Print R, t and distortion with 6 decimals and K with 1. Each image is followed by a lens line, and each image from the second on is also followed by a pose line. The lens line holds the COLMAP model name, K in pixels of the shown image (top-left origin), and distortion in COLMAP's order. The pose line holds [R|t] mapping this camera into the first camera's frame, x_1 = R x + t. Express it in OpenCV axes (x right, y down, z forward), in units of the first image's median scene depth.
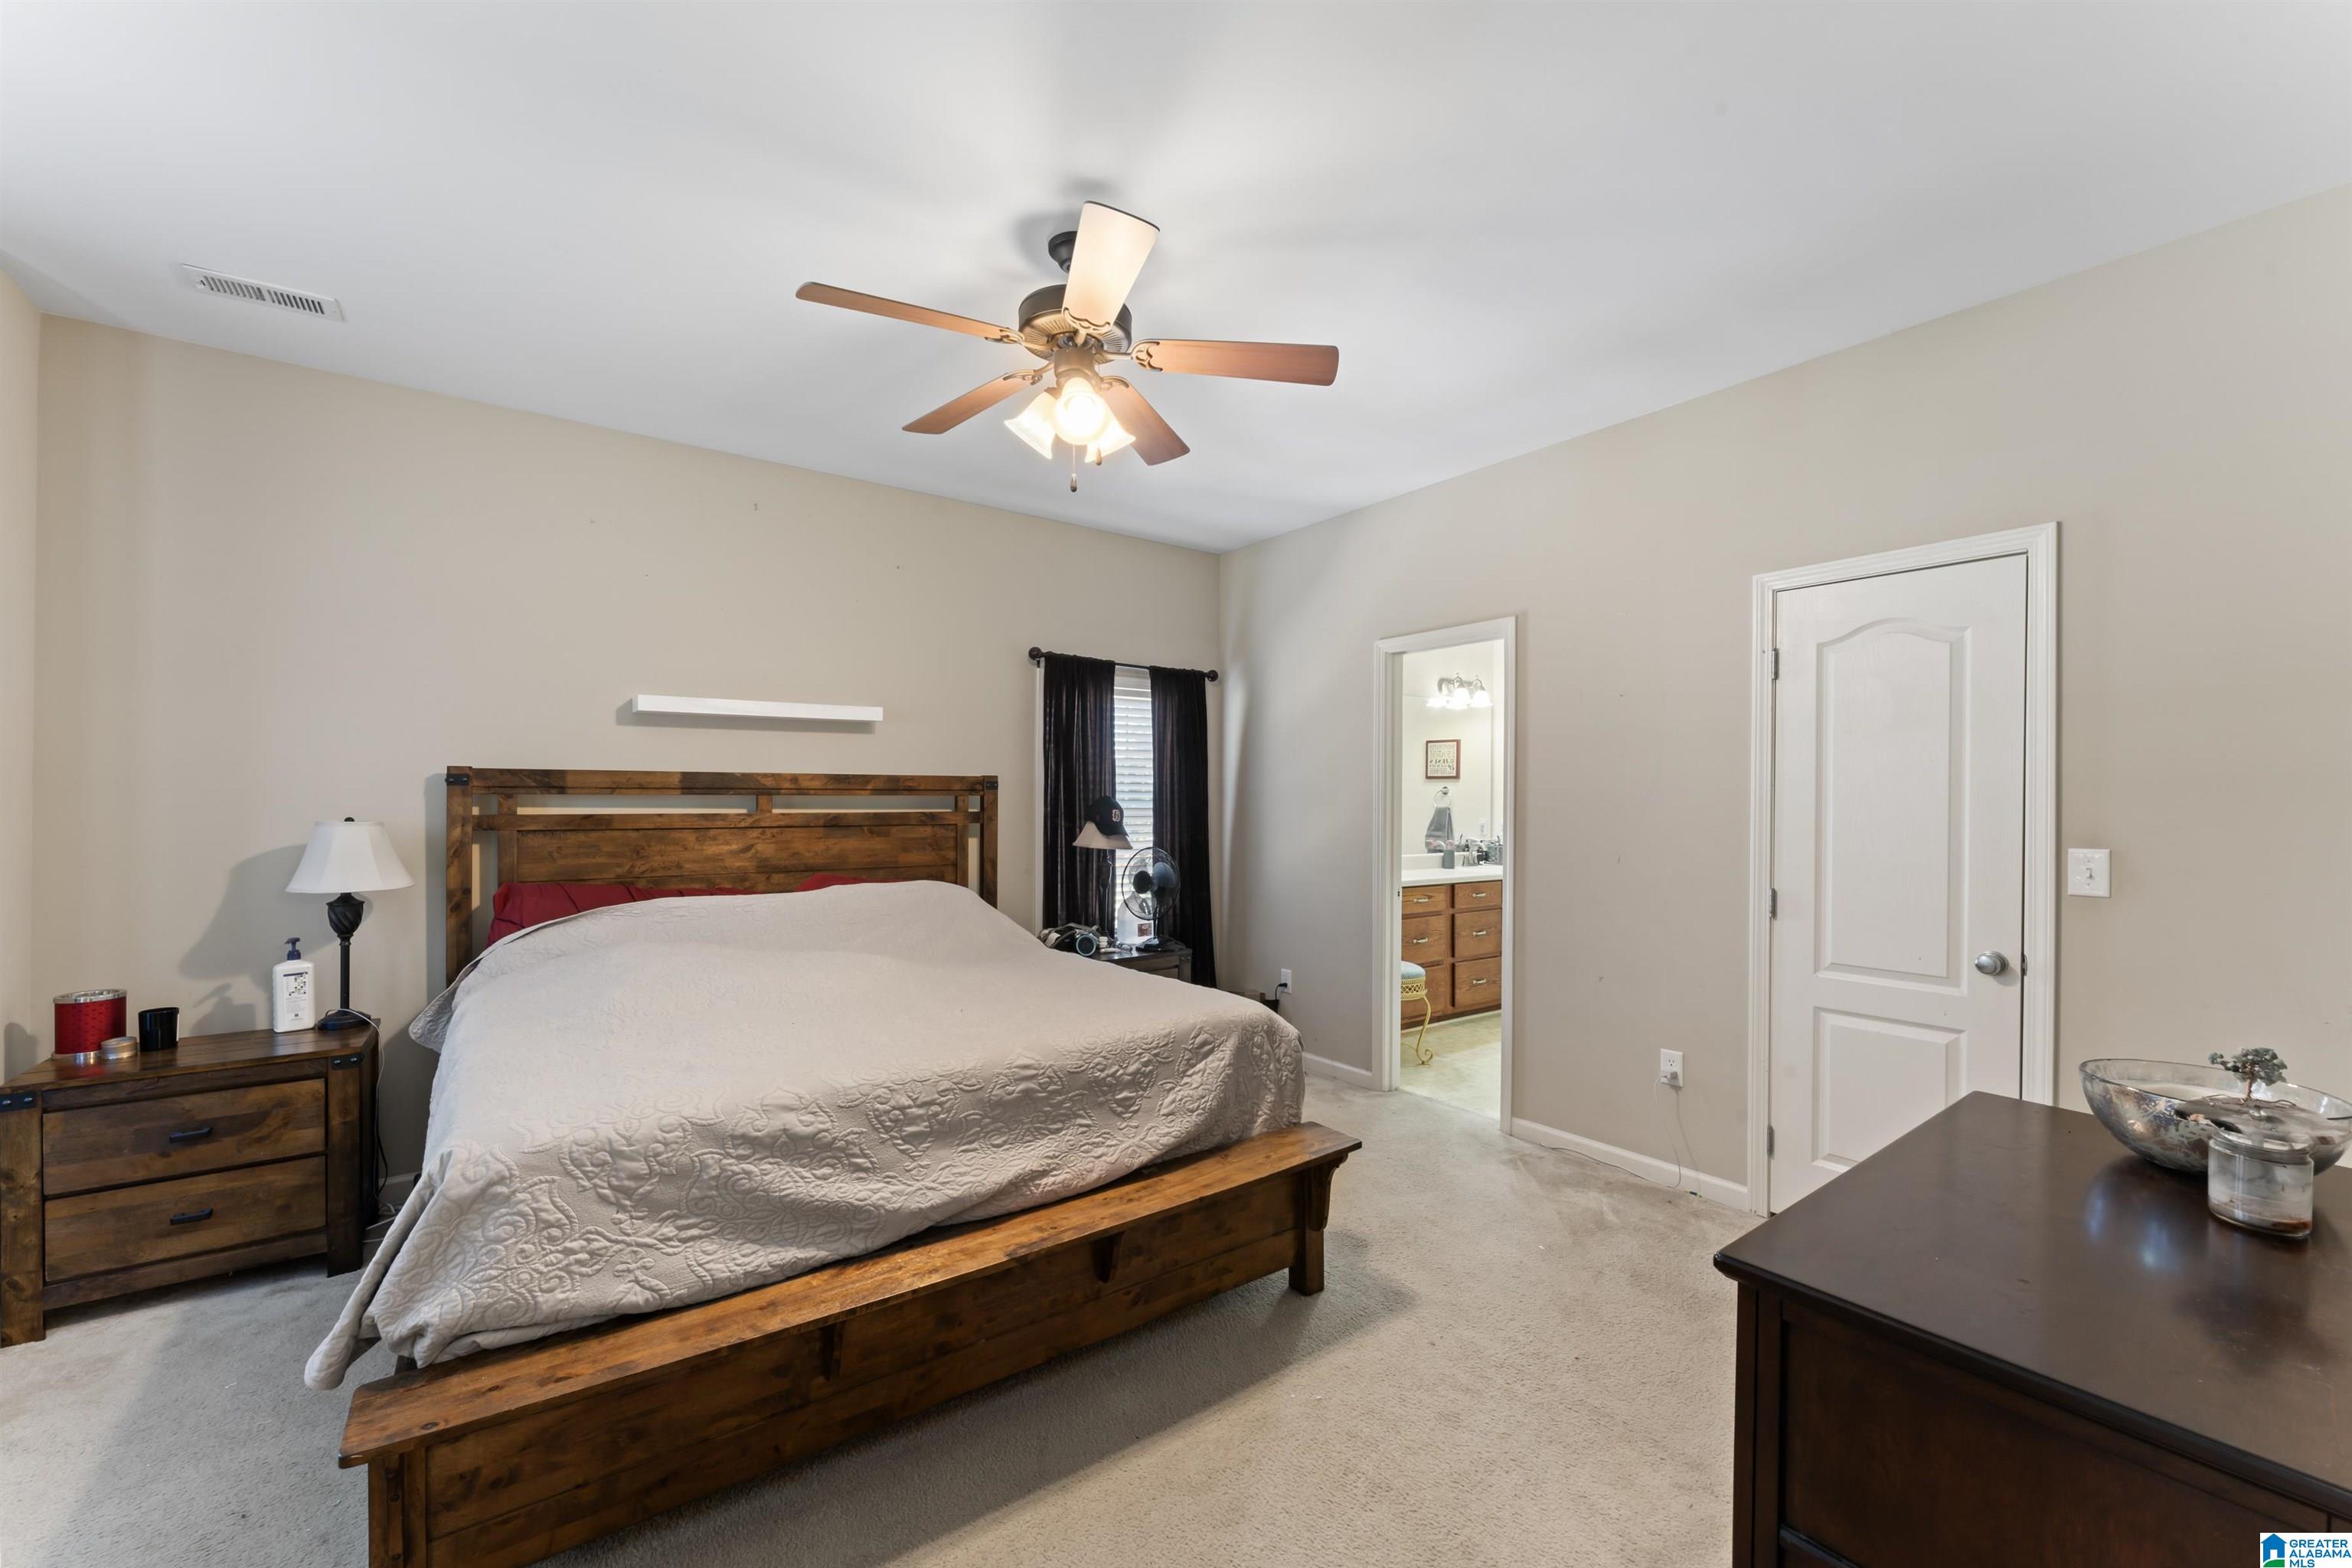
lens RADIAL K [[940.3, 0, 1176.1], [0, 940.3, 790.6], [0, 0, 1]] dist [0.001294, 0.000187]
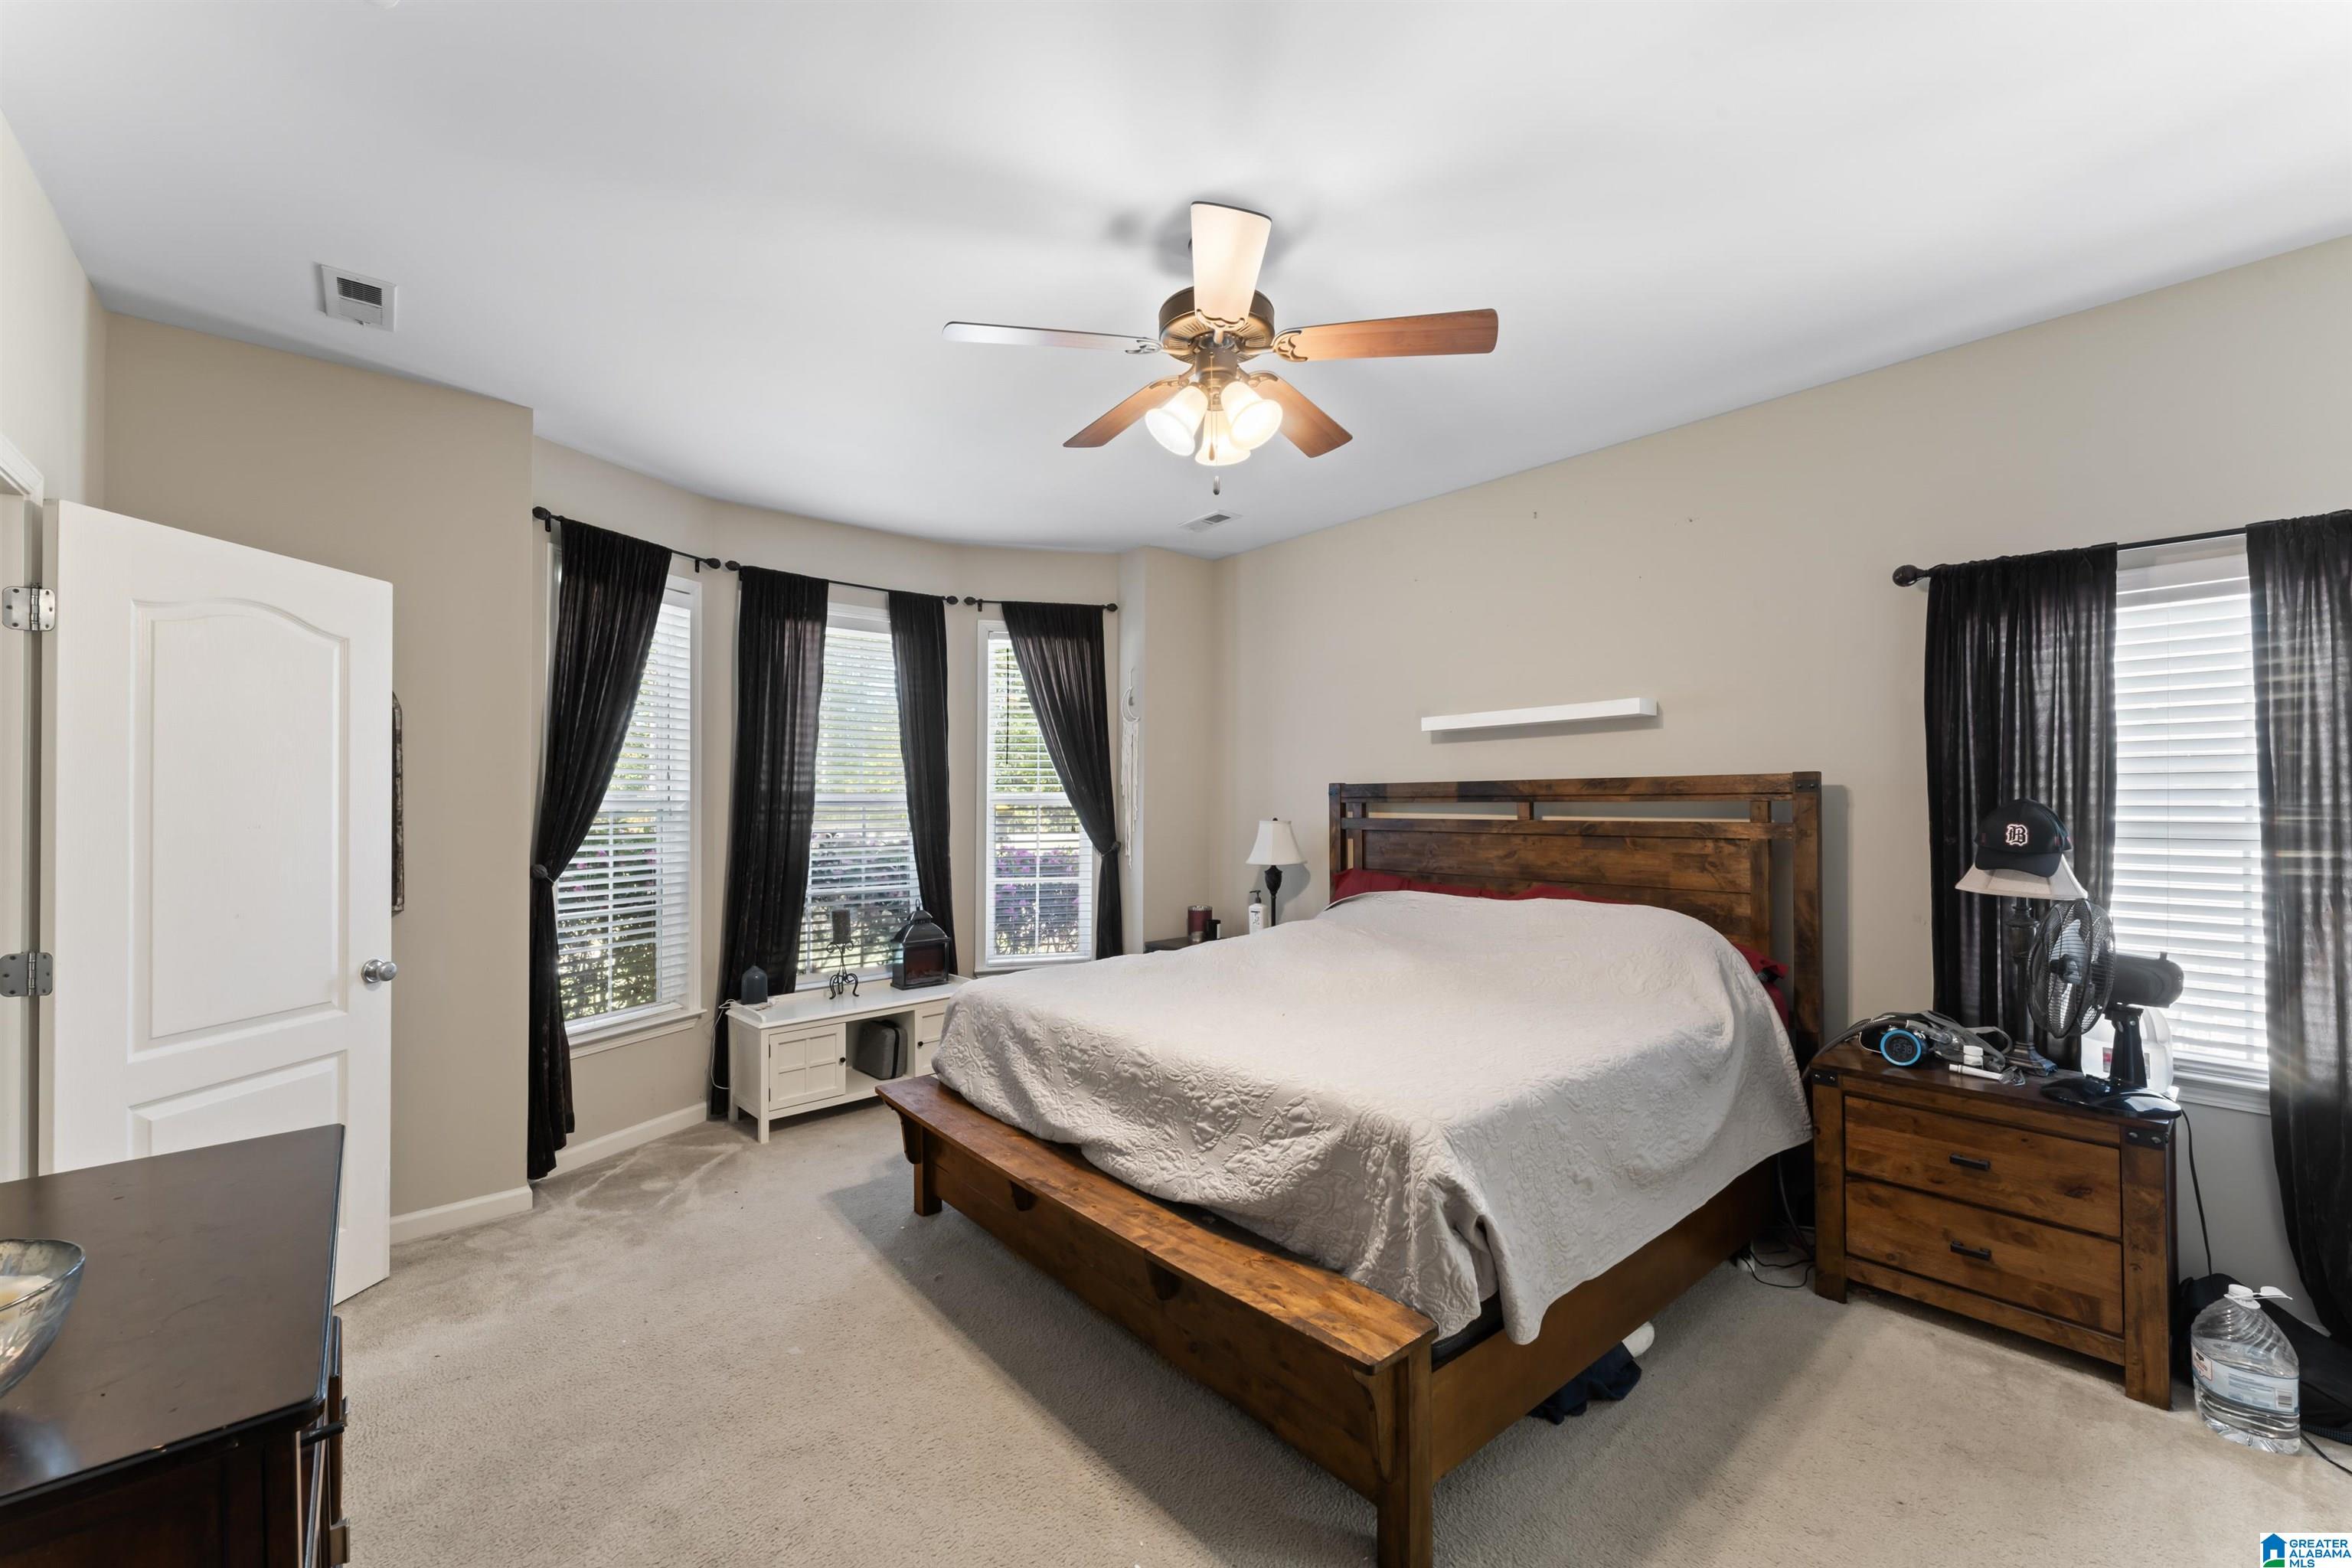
lens RADIAL K [[940.3, 0, 1176.1], [0, 940.3, 790.6], [0, 0, 1]] dist [0.001294, 0.000187]
pose [[0.073896, -0.016175, -0.997135, 0.657397], [0.013189, 0.999797, -0.015241, 0.003551], [0.997179, -0.012025, 0.074094, 0.677572]]
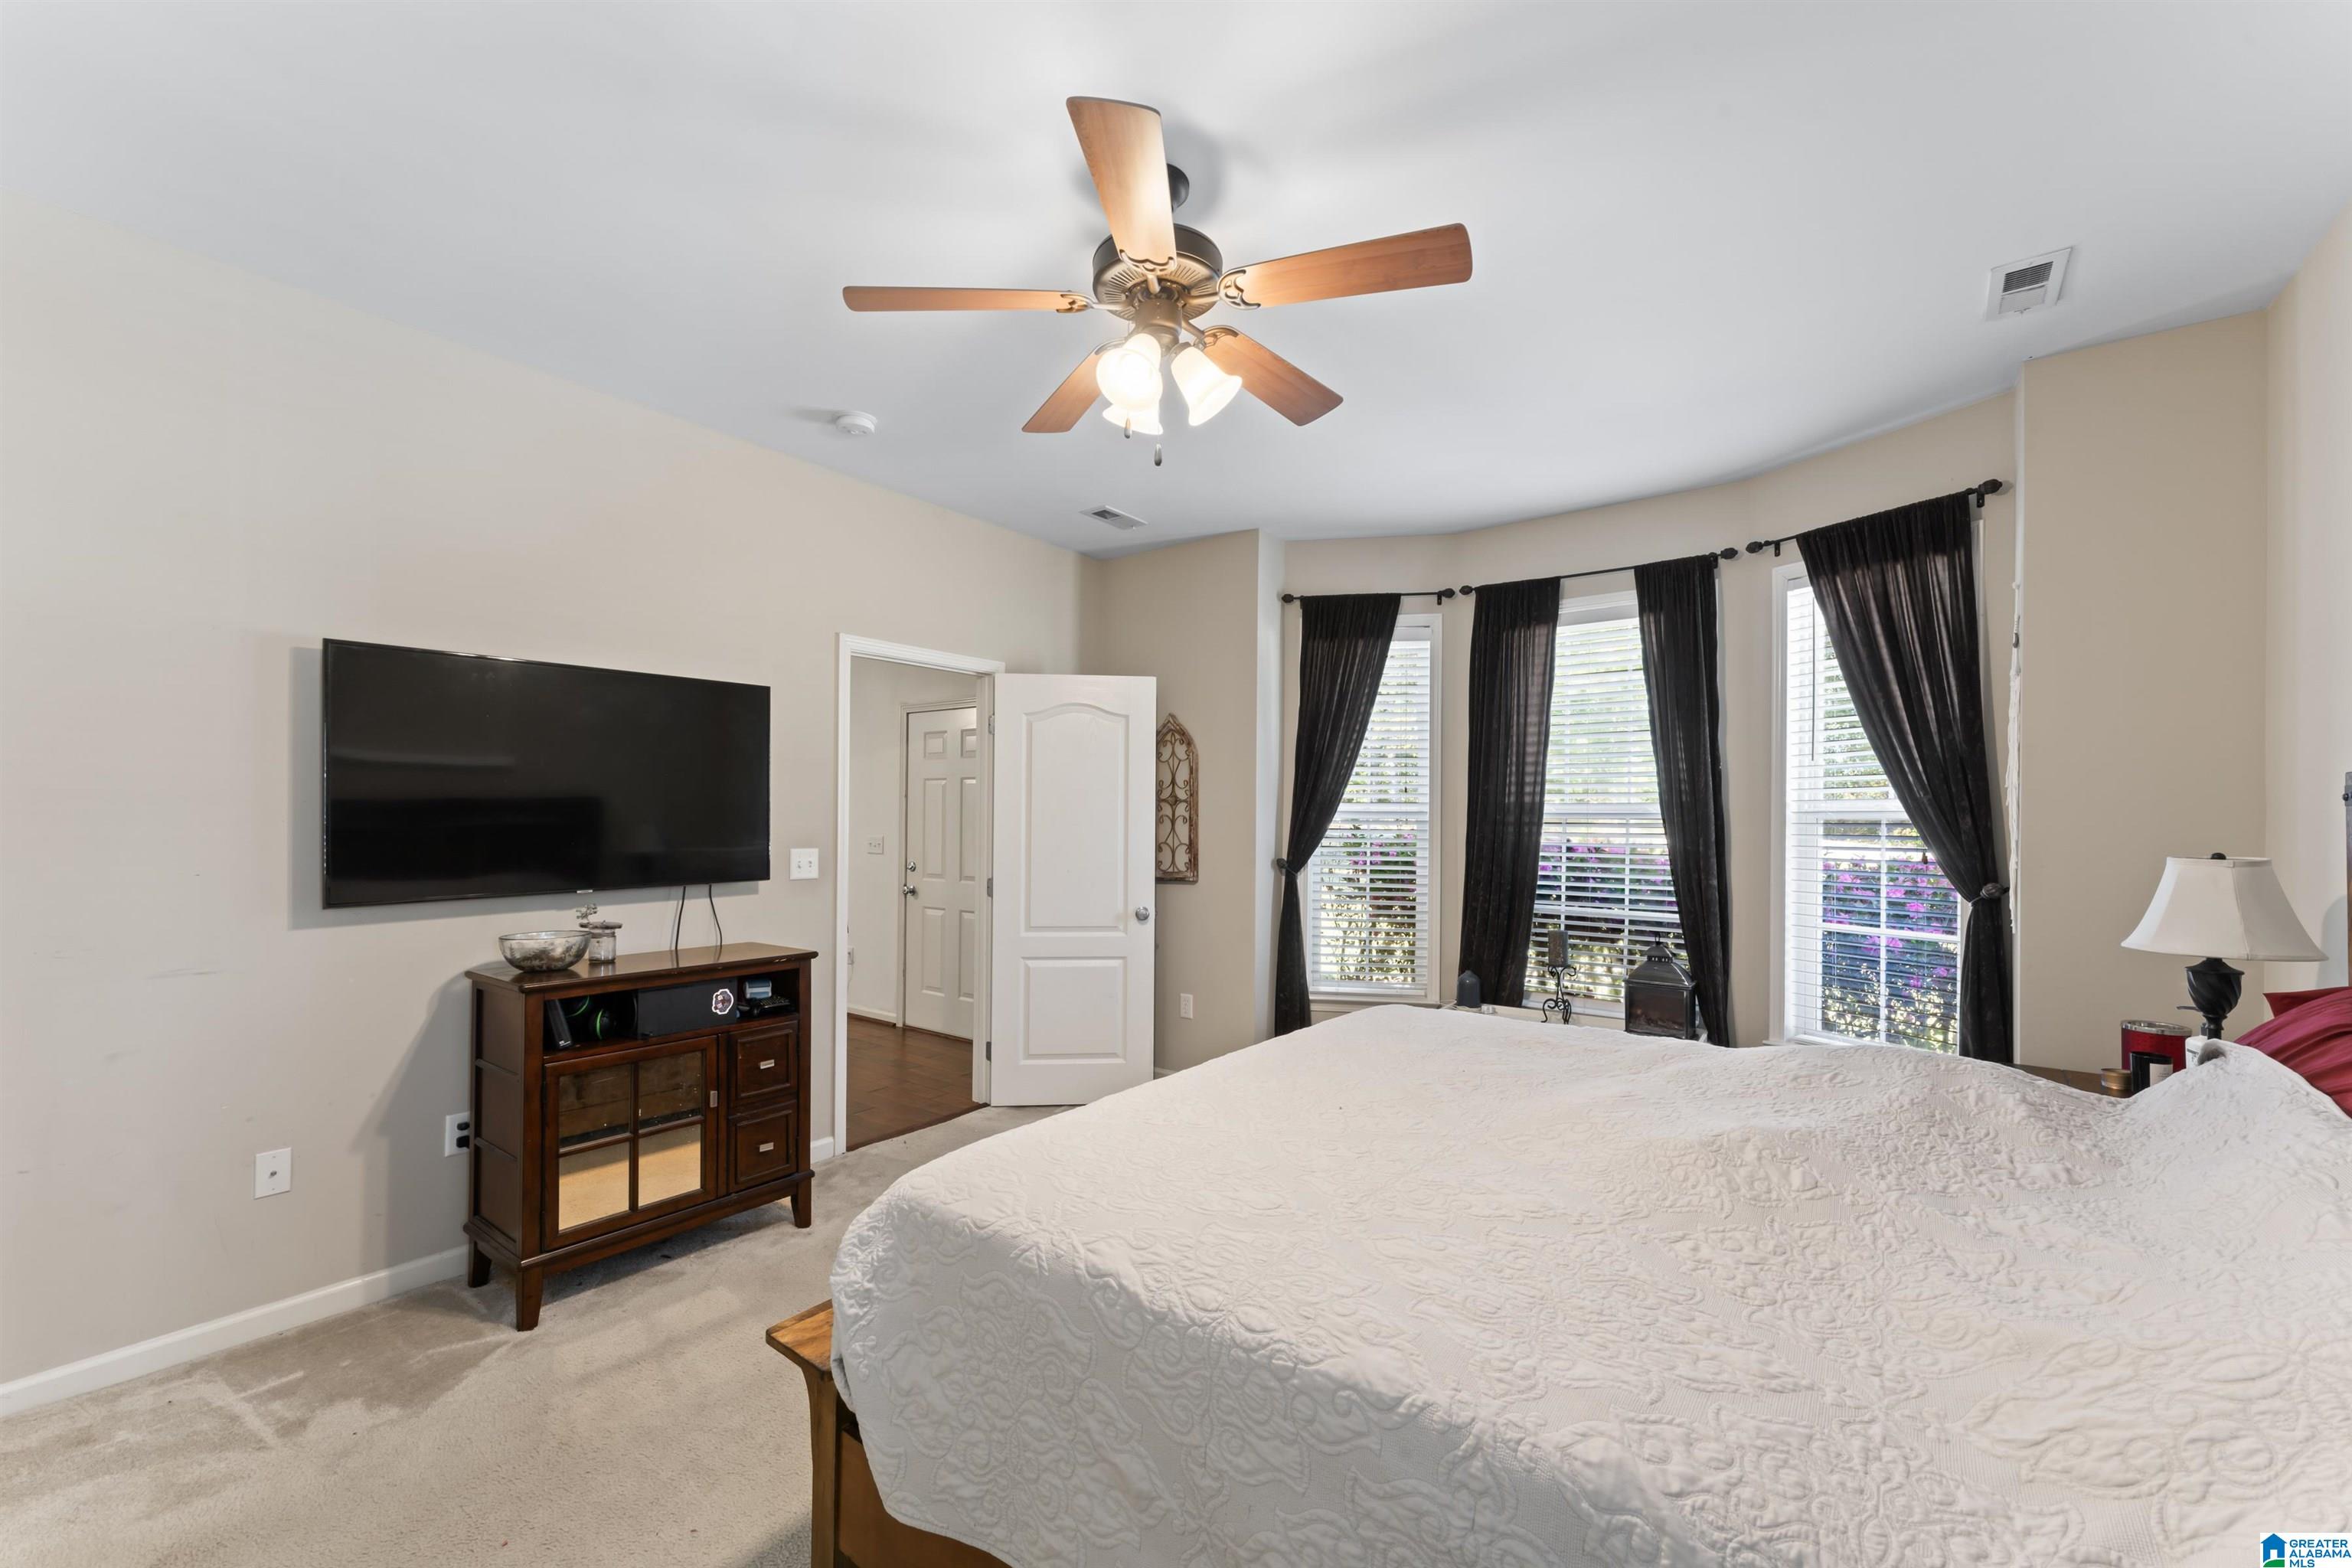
lens RADIAL K [[994.8, 0, 1166.5], [0, 994.8, 824.7], [0, 0, 1]] dist [0.000339, -0.000027]
pose [[-0.970419, -0.013794, -0.241031, 0.082922], [-0.012352, 0.999896, -0.007493, 0.020744], [0.241109, -0.004294, -0.970489, 1.460240]]
